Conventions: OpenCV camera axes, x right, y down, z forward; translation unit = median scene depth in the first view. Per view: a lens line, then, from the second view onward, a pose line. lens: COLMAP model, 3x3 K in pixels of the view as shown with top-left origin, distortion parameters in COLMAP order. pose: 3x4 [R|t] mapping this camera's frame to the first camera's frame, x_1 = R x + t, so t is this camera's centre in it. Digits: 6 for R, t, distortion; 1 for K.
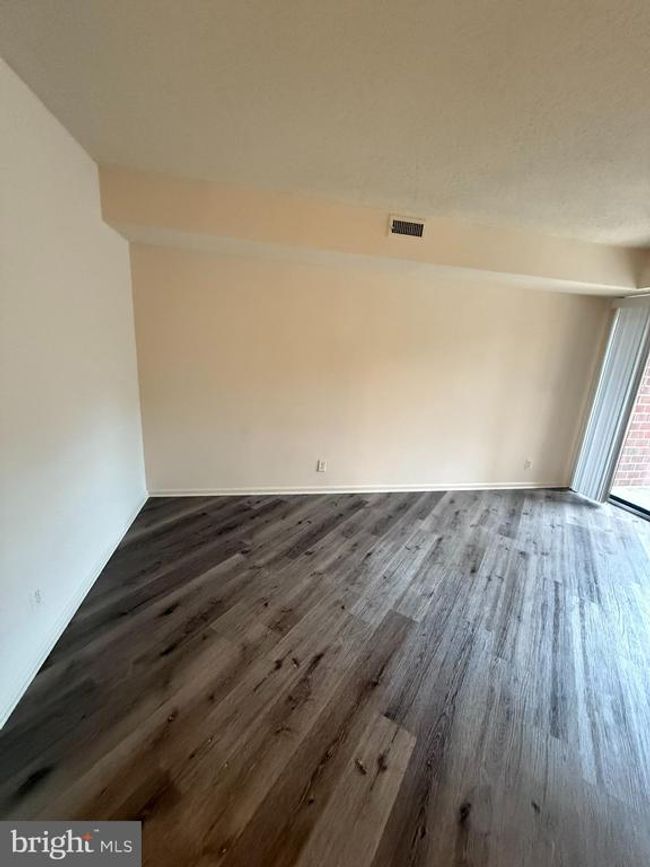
lens RADIAL K [[349.1, 0, 325.0], [0, 349.1, 434.3], [0, 0, 1]] dist [-0.002649, 0.000241]
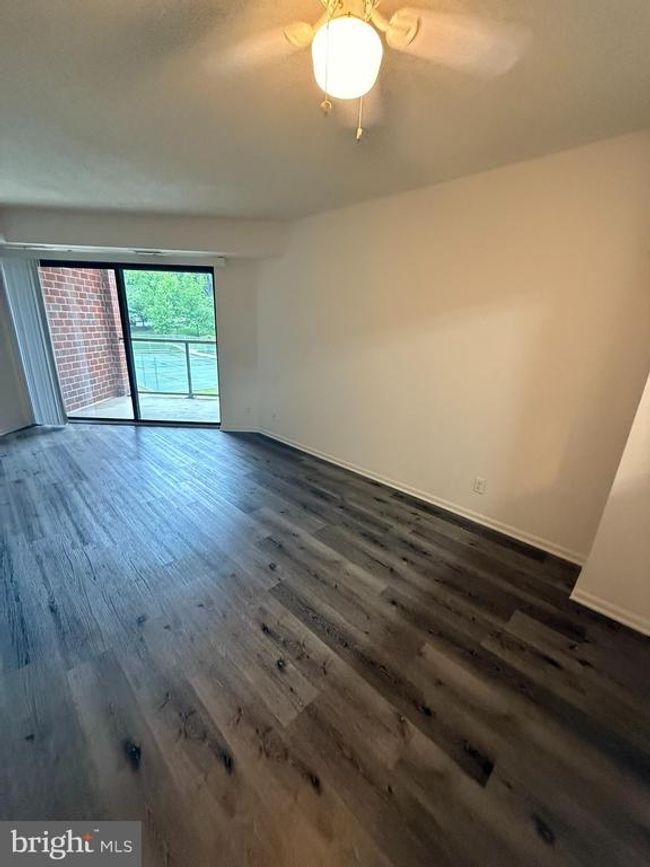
lens RADIAL K [[349.1, 0, 325.3], [0, 349.1, 433.1], [0, 0, 1]] dist [-0.002649, 0.000241]
pose [[0.210820, -0.356966, 0.910017, -0.181420], [0.230484, 0.922844, 0.308602, 0.063535], [-0.949964, 0.144685, 0.276829, -0.266413]]
